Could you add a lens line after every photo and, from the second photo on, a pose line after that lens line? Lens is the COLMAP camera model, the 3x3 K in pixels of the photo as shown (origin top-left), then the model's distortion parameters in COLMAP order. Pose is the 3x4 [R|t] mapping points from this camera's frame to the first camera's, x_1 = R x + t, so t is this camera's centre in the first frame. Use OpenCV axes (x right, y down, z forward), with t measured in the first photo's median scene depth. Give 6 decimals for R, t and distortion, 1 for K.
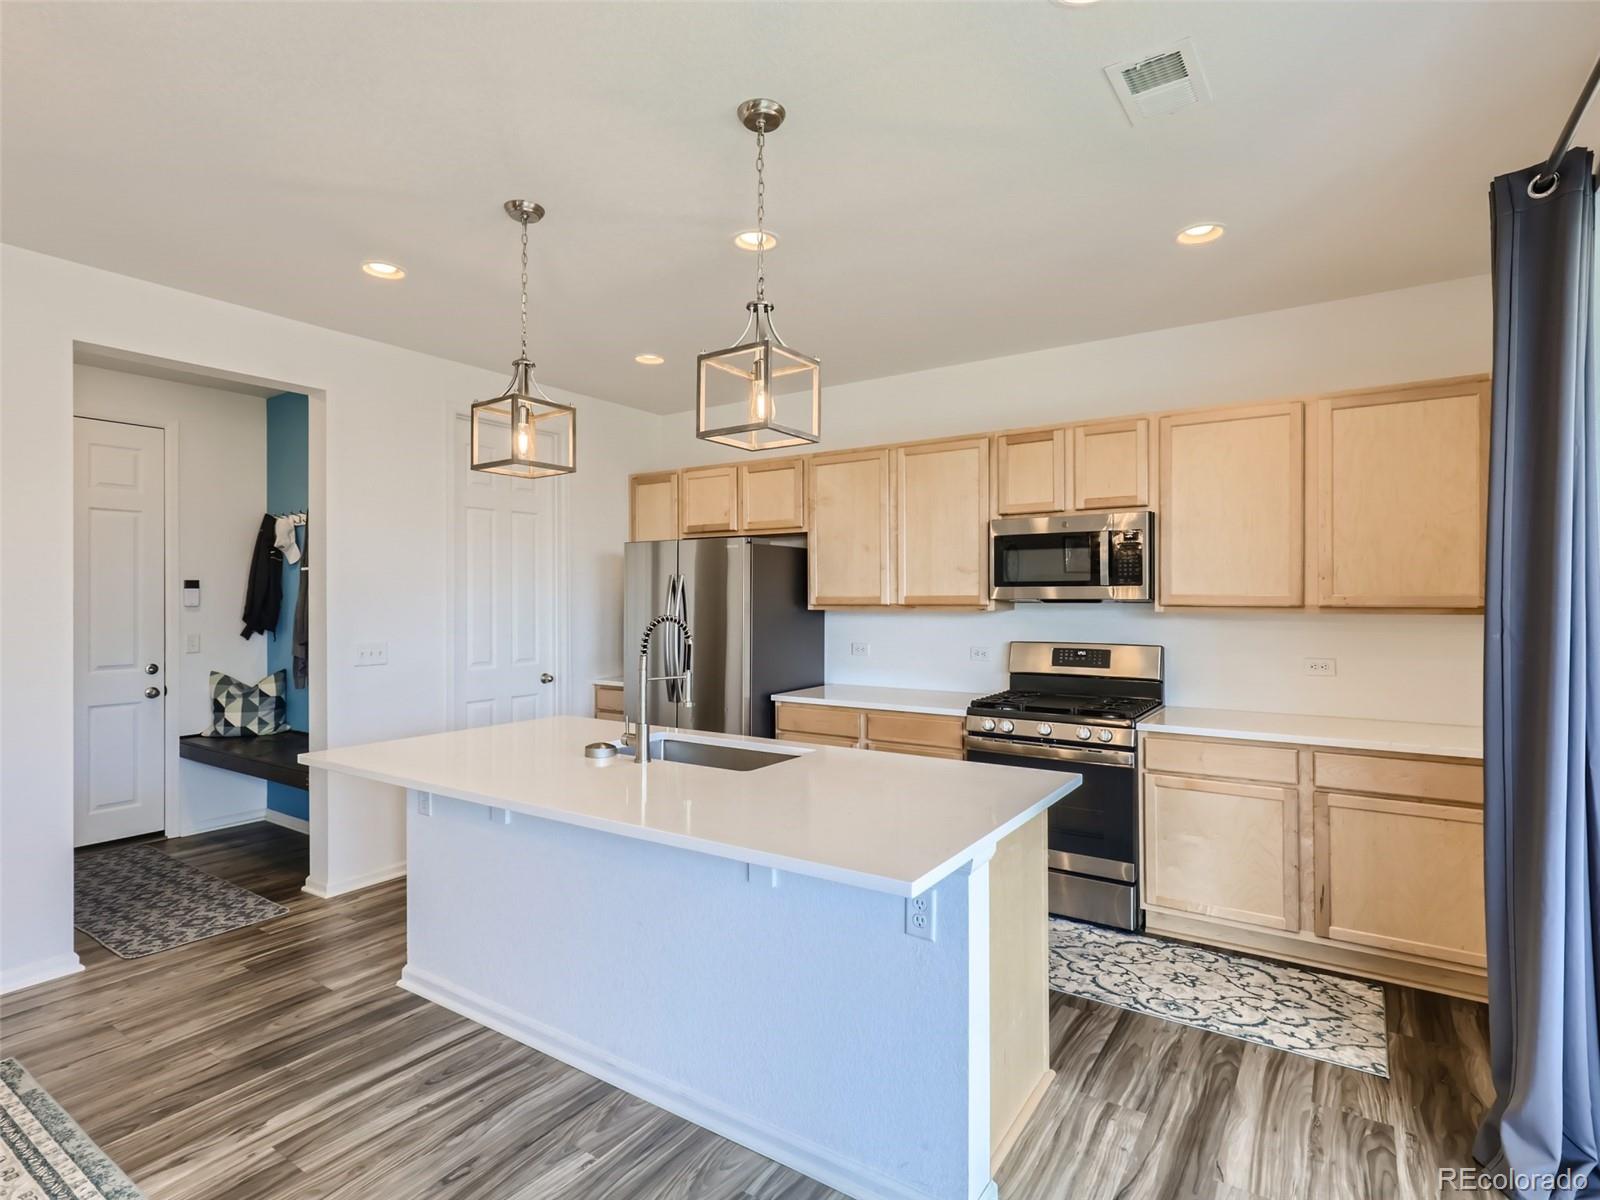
lens RADIAL K [[822.8, 0, 802.7], [0, 822.8, 593.2], [0, 0, 1]] dist [-0.001110, 0.002340]
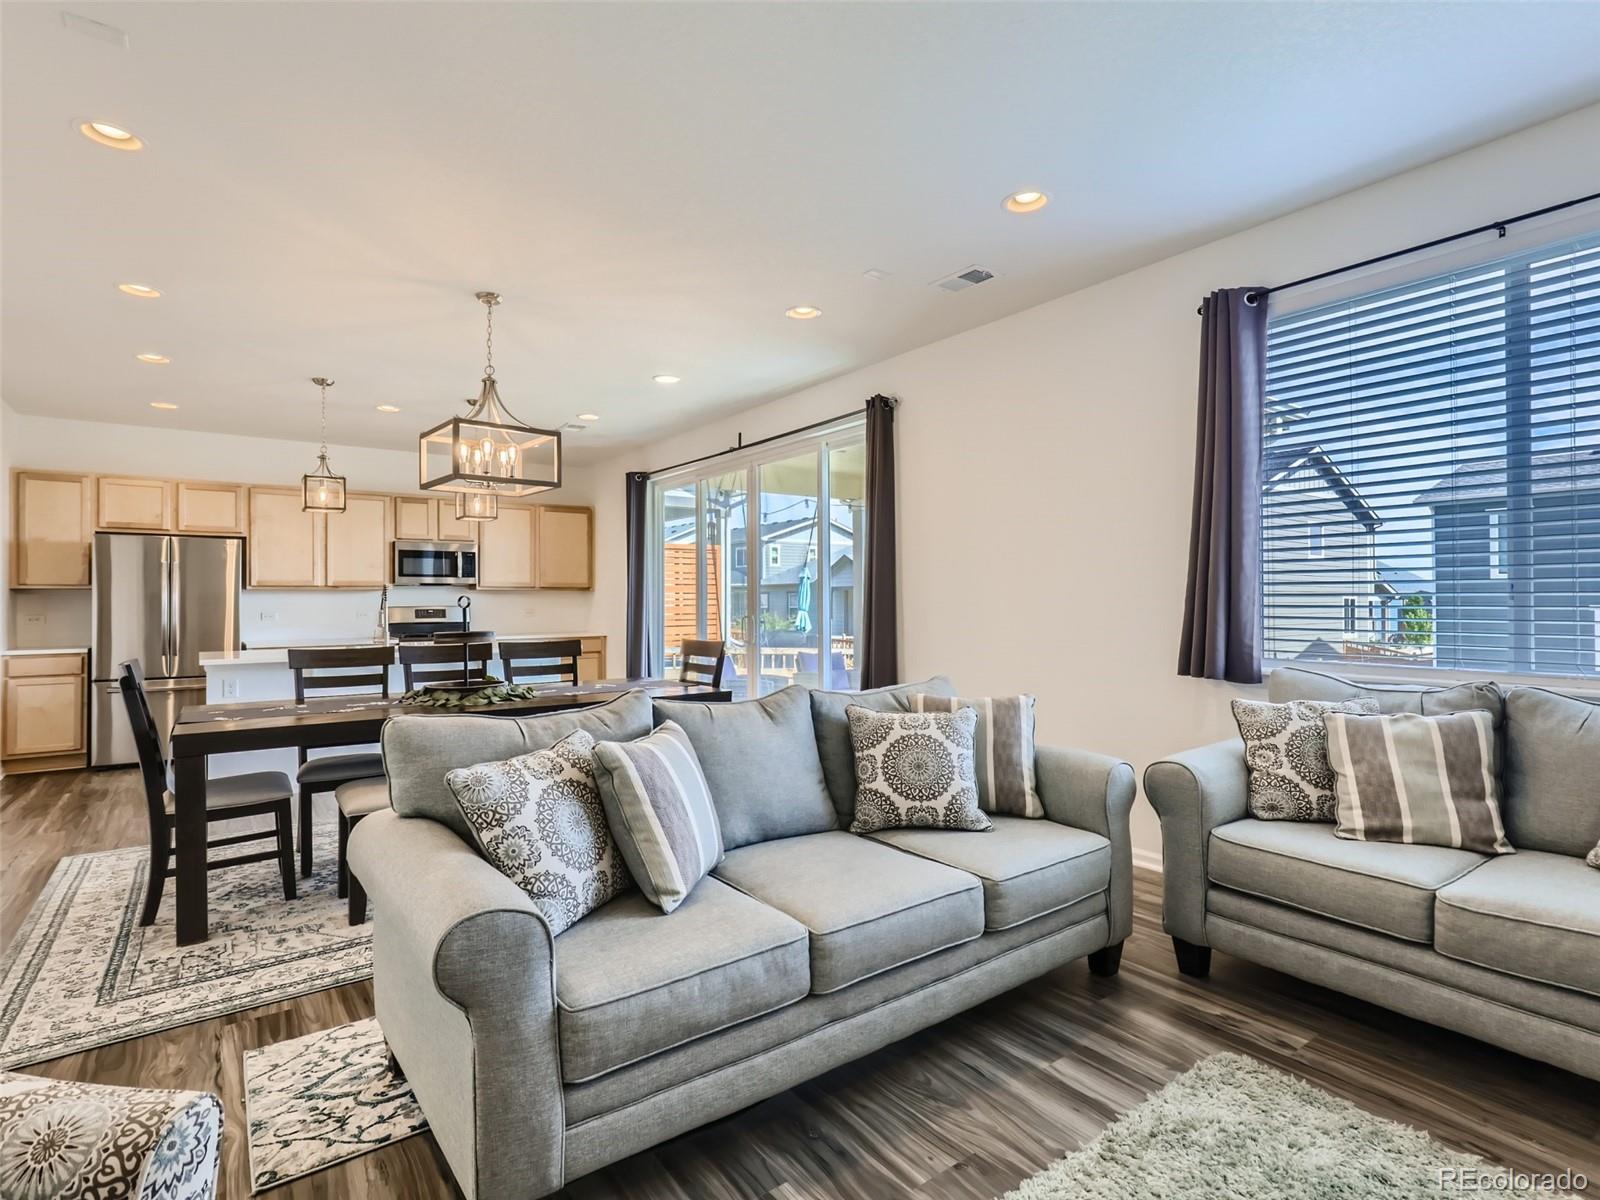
lens RADIAL K [[822.8, 0, 832.5], [0, 822.8, 593.7], [0, 0, 1]] dist [-0.001110, 0.002340]
pose [[0.328823, 0.005331, 0.944376, -1.220993], [-0.001408, 0.999986, -0.005155, 0.039865], [-0.944390, 0.000365, 0.328826, -0.565889]]
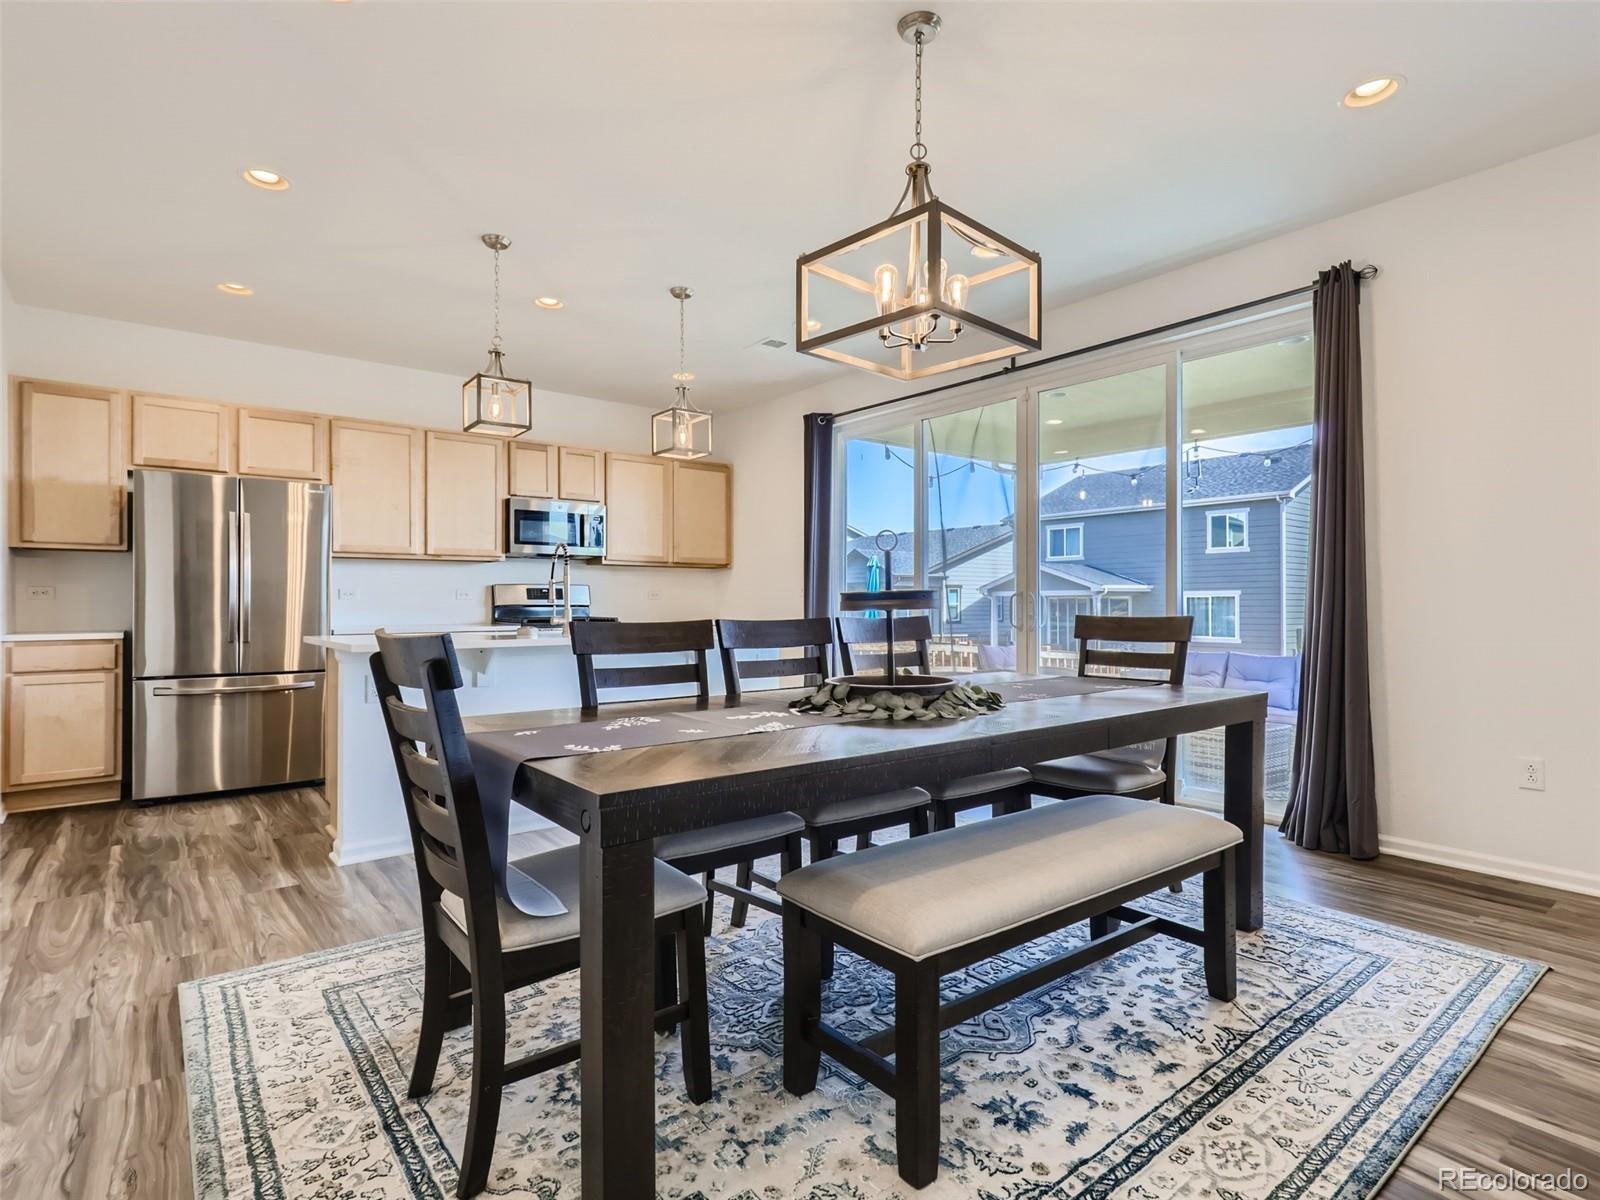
lens RADIAL K [[822.8, 0, 824.5], [0, 822.8, 599.9], [0, 0, 1]] dist [-0.001110, 0.002340]
pose [[0.288272, 0.000940, 0.957548, -1.002041], [-0.005554, 0.999984, 0.000690, 0.086765], [-0.957532, -0.005517, 0.288273, 0.047763]]
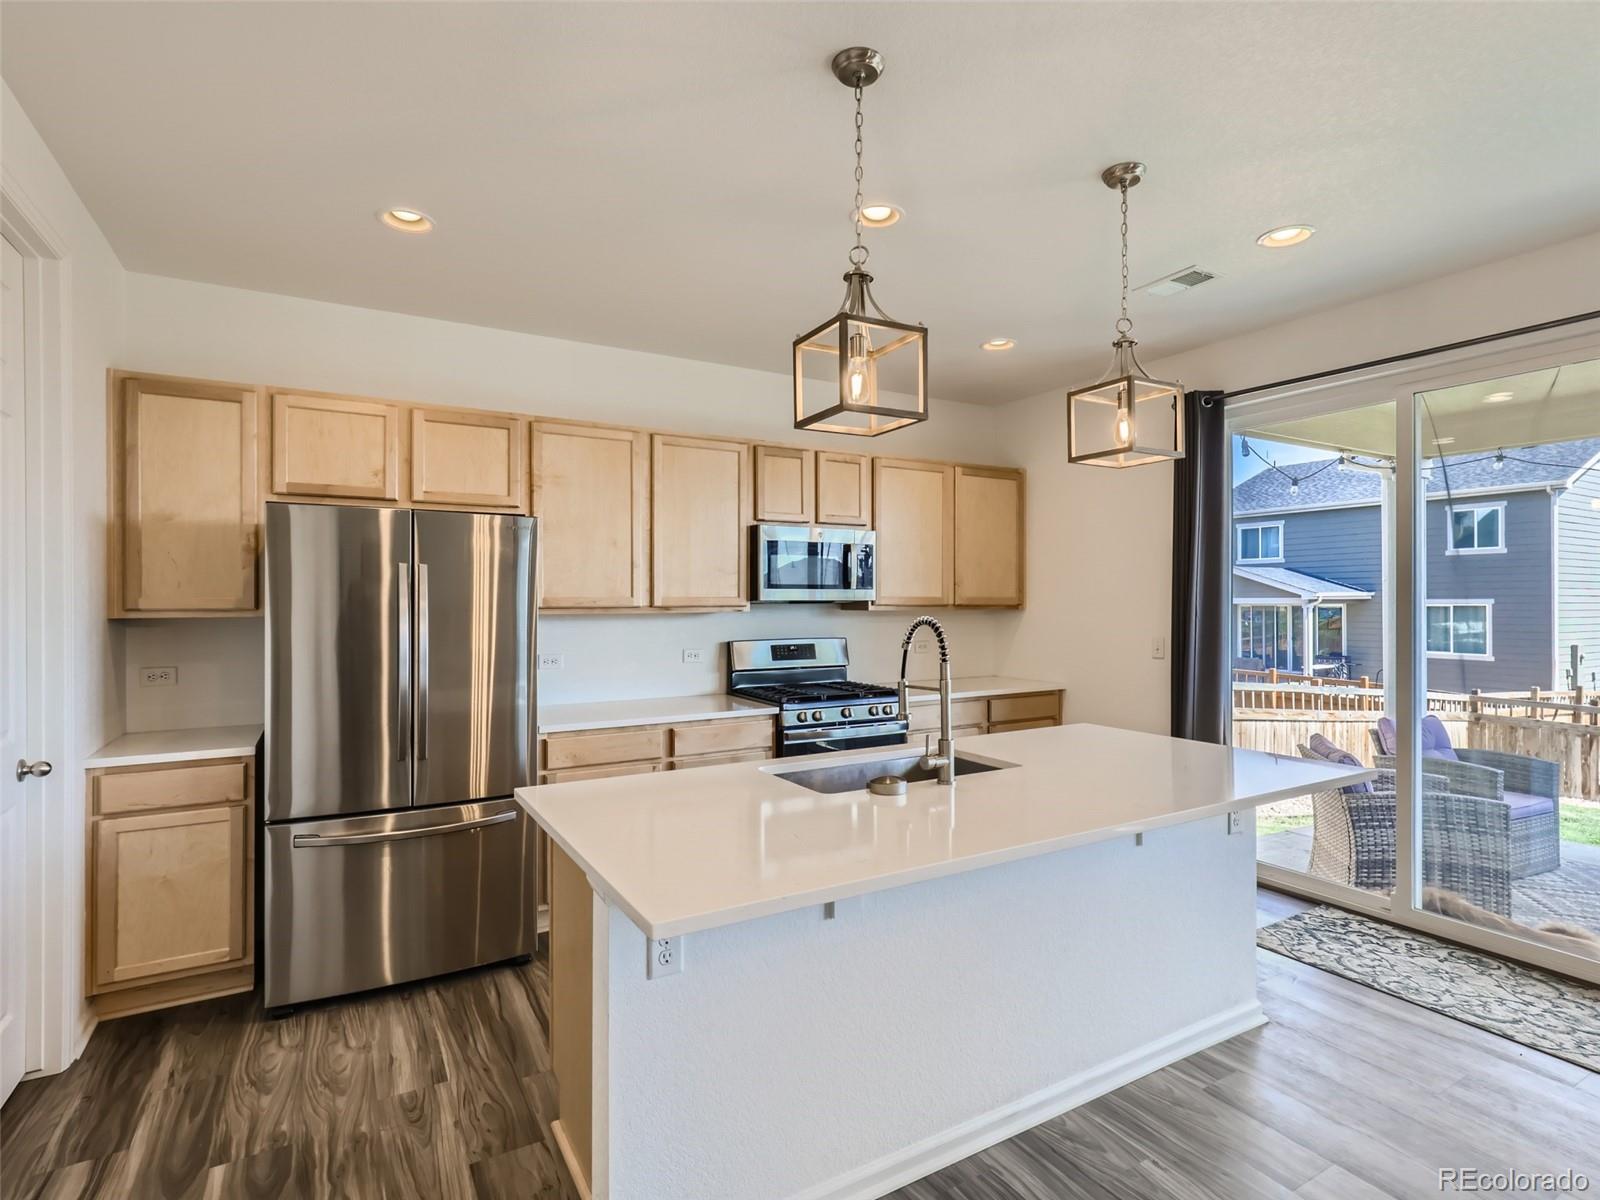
lens RADIAL K [[822.8, 0, 829.7], [0, 822.8, 601.3], [0, 0, 1]] dist [-0.001110, 0.002340]
pose [[0.426298, -0.002490, 0.904579, -0.673556], [-0.005503, 0.999971, 0.005346, 0.001691], [-0.904566, -0.007257, 0.426272, 0.473063]]
